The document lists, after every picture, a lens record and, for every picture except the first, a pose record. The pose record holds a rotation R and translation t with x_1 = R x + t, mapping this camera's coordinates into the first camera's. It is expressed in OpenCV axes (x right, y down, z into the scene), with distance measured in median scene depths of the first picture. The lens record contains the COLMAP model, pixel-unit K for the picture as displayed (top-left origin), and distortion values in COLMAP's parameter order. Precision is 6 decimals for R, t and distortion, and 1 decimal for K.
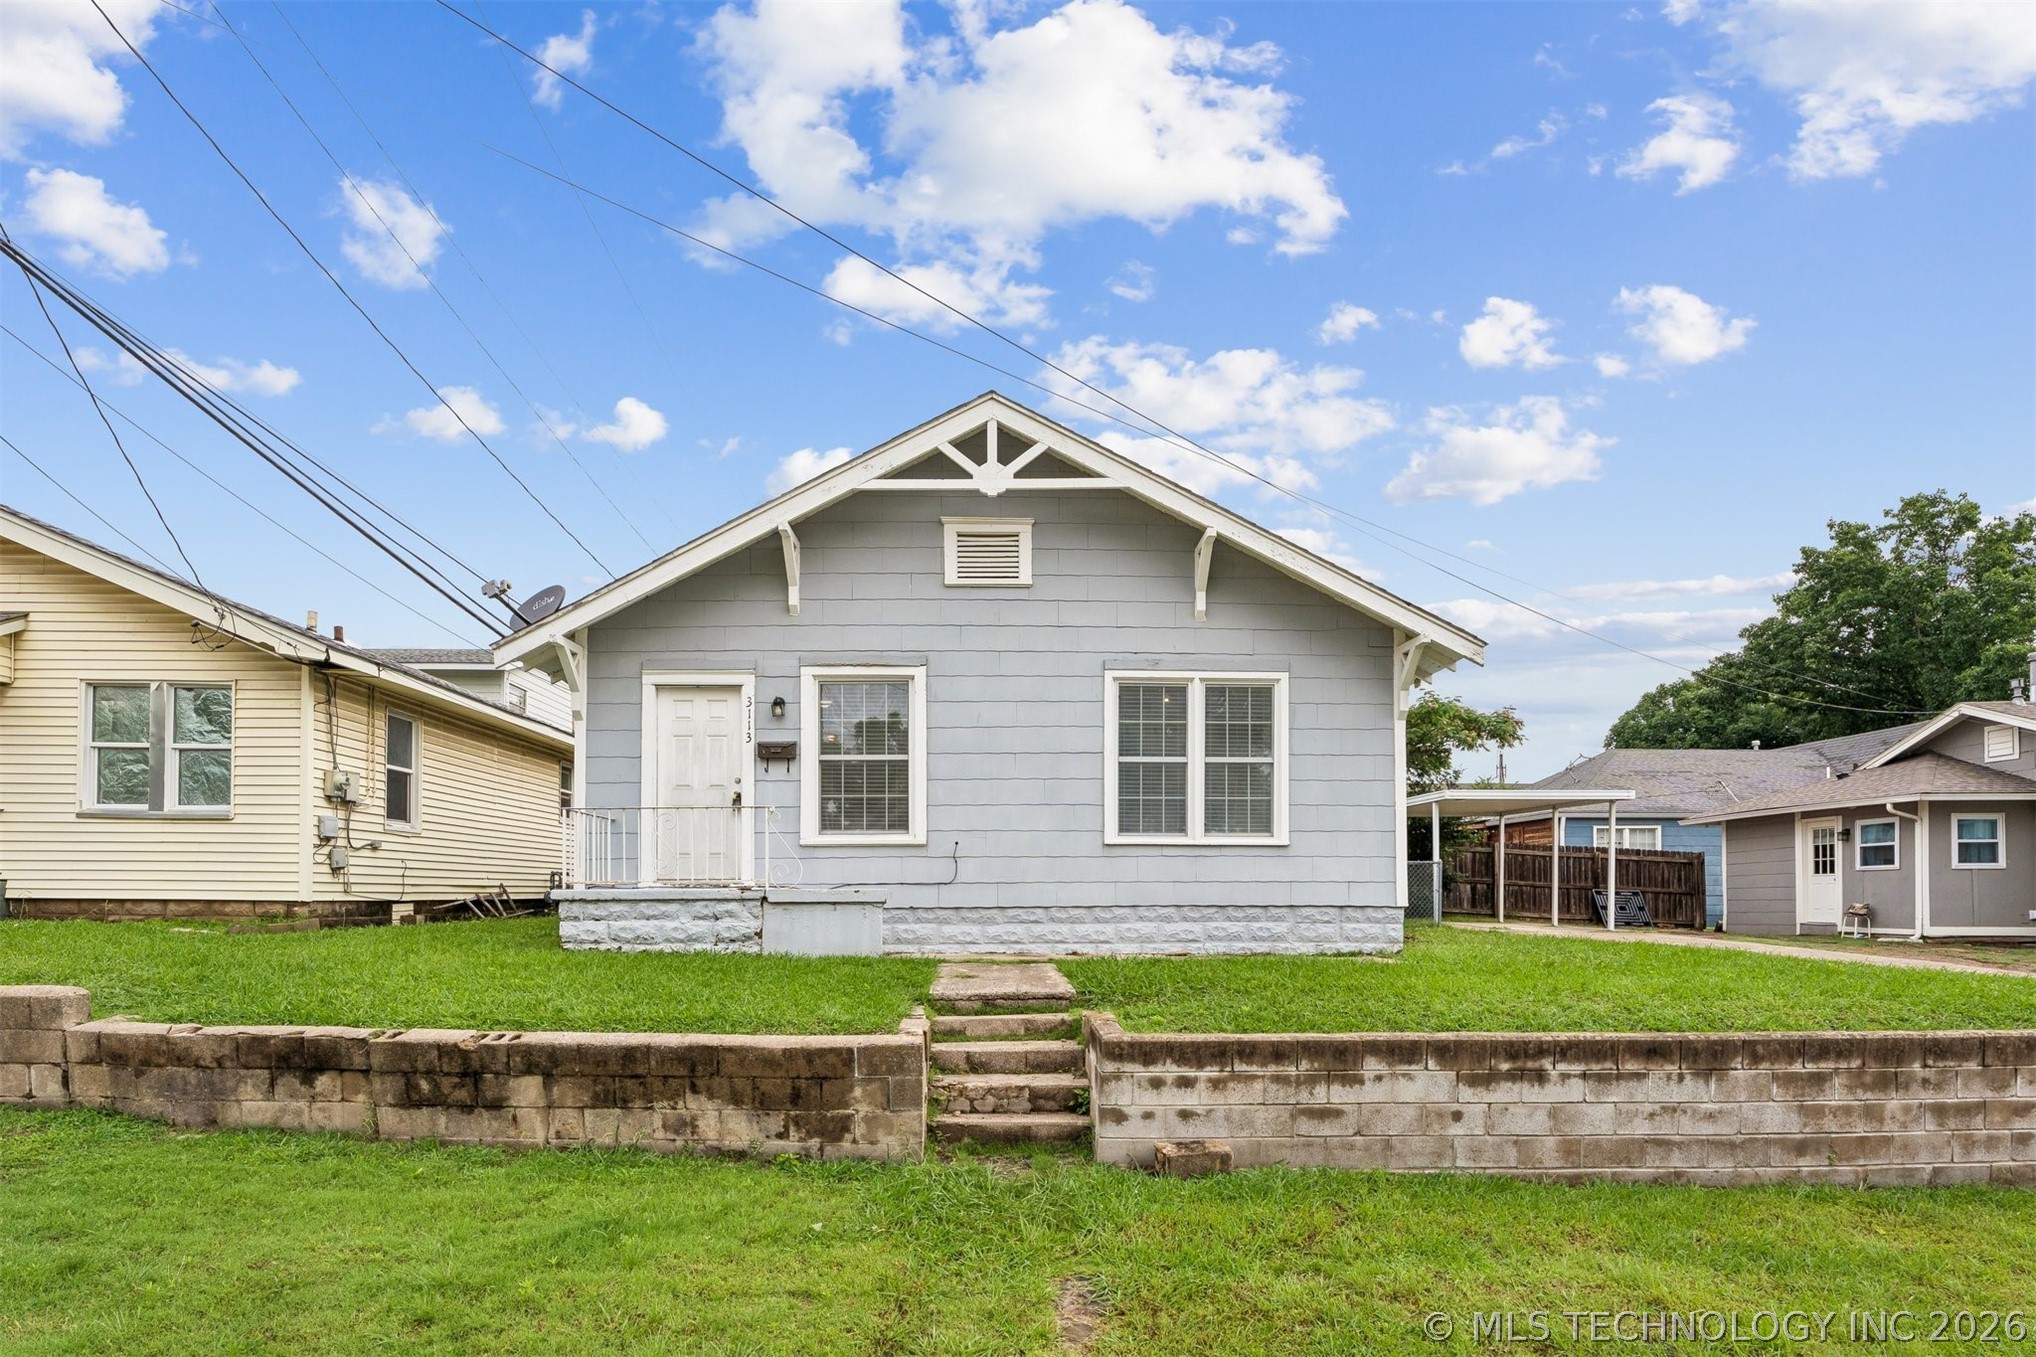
lens RADIAL K [[1009.0, 0, 1077.6], [0, 1009.0, 810.2], [0, 0, 1]] dist [-0.011059, -0.000918]
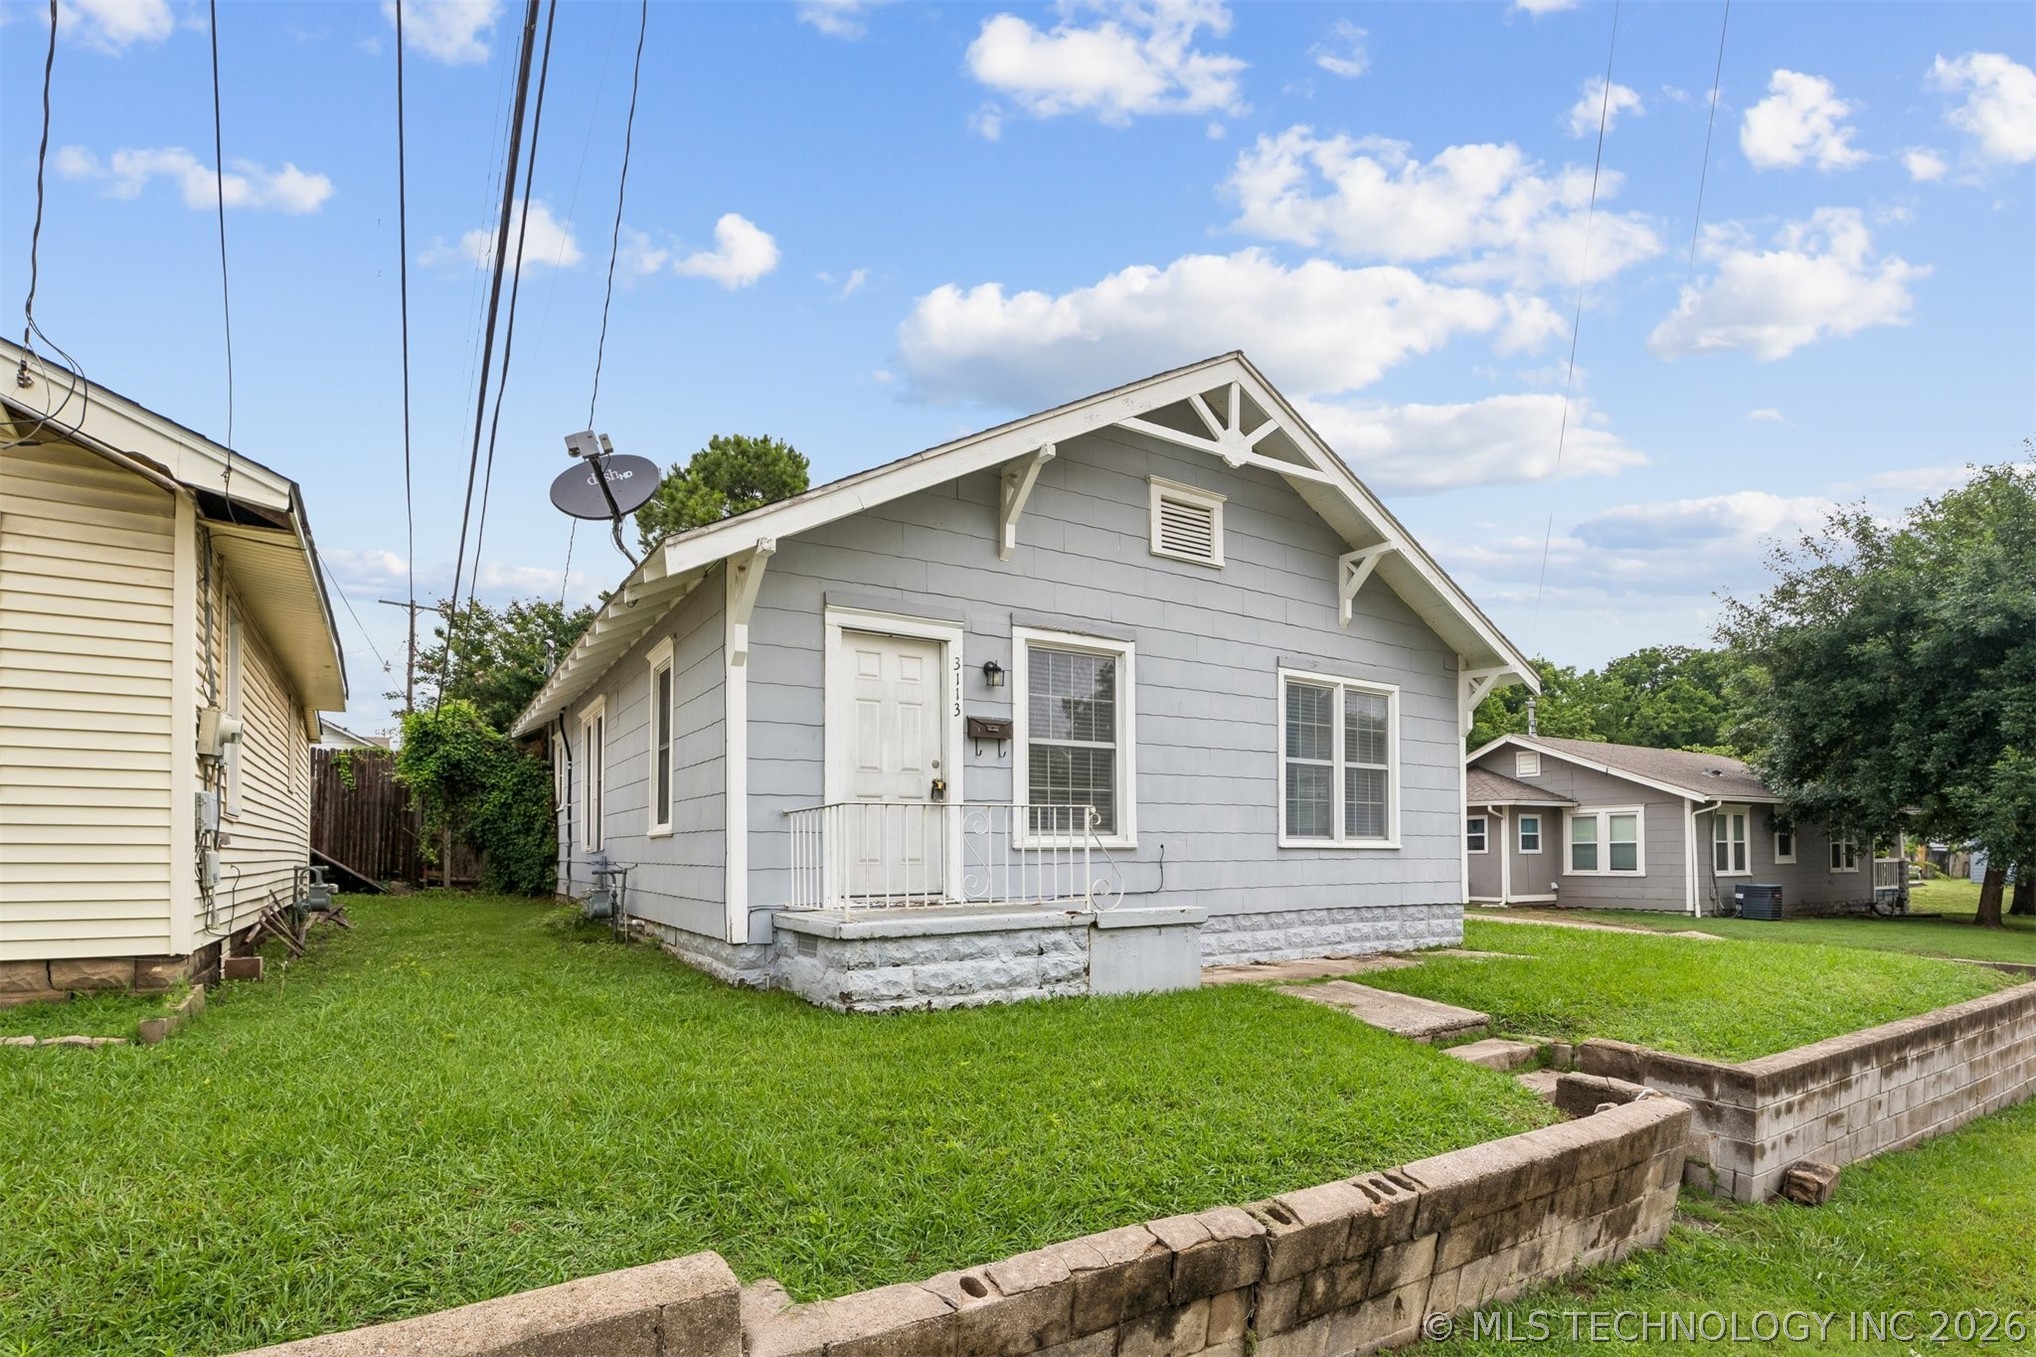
lens RADIAL K [[951.8, 0, 1012.4], [0, 951.8, 780.0], [0, 0, 1]] dist [0.003656, 0.000643]
pose [[0.858890, 0.037022, 0.510821, -0.665030], [-0.041802, 0.999124, -0.002126, -0.018590], [-0.510452, -0.019527, 0.859684, 0.349443]]
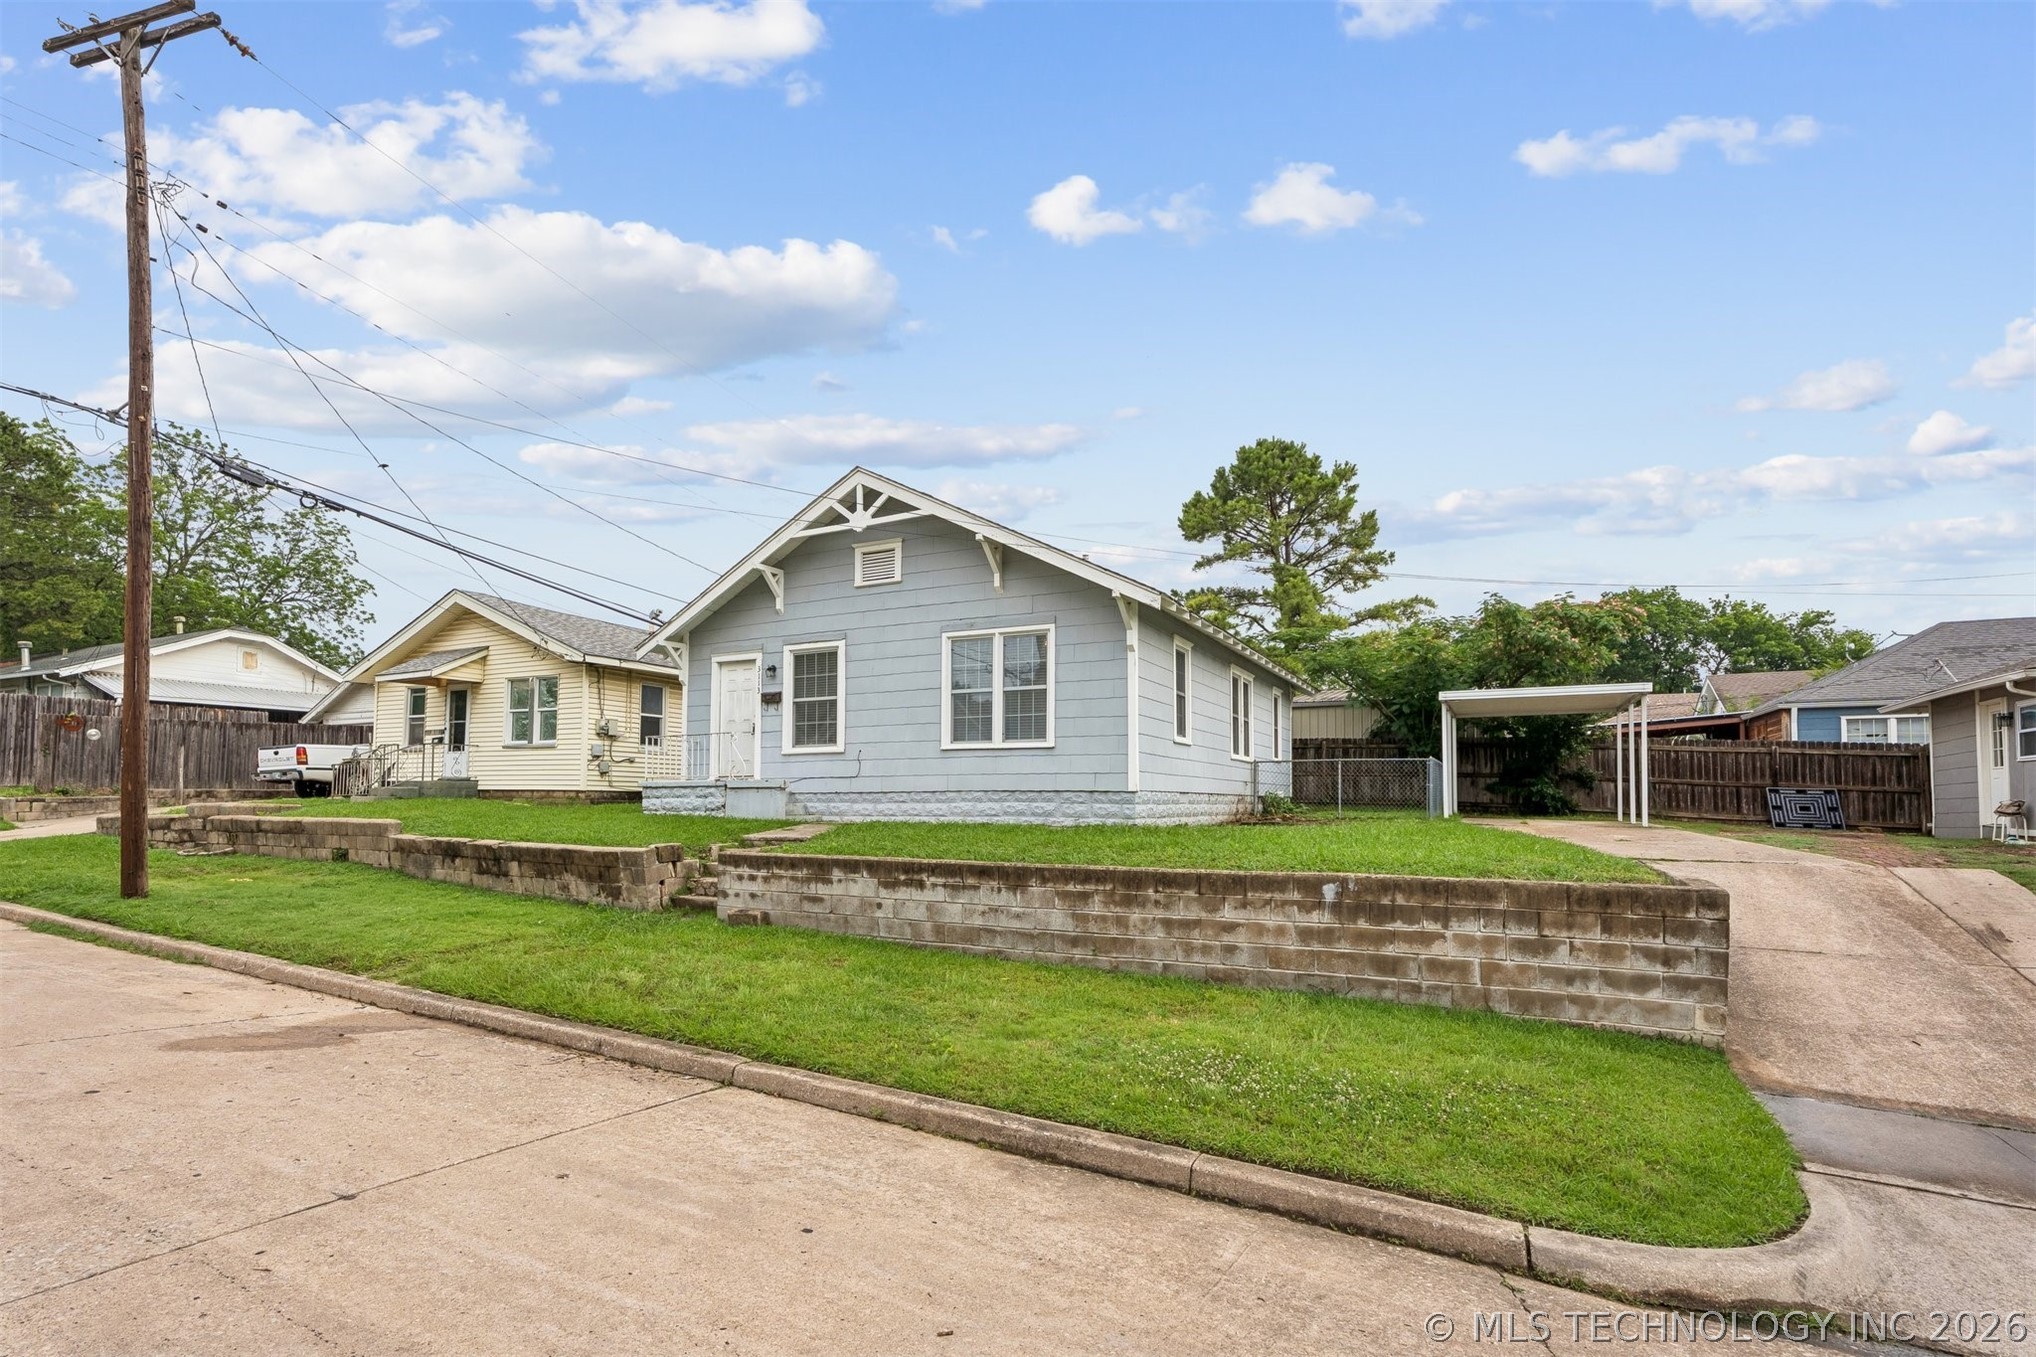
lens RADIAL K [[934.1, 0, 1018.0], [0, 934.1, 678.5], [0, 0, 1]] dist [-0.000117, 0.000457]
pose [[0.885472, -0.057824, -0.461081, 0.773649], [0.035458, 0.997743, -0.057031, 0.011604], [0.463337, 0.034150, 0.885524, -0.173611]]
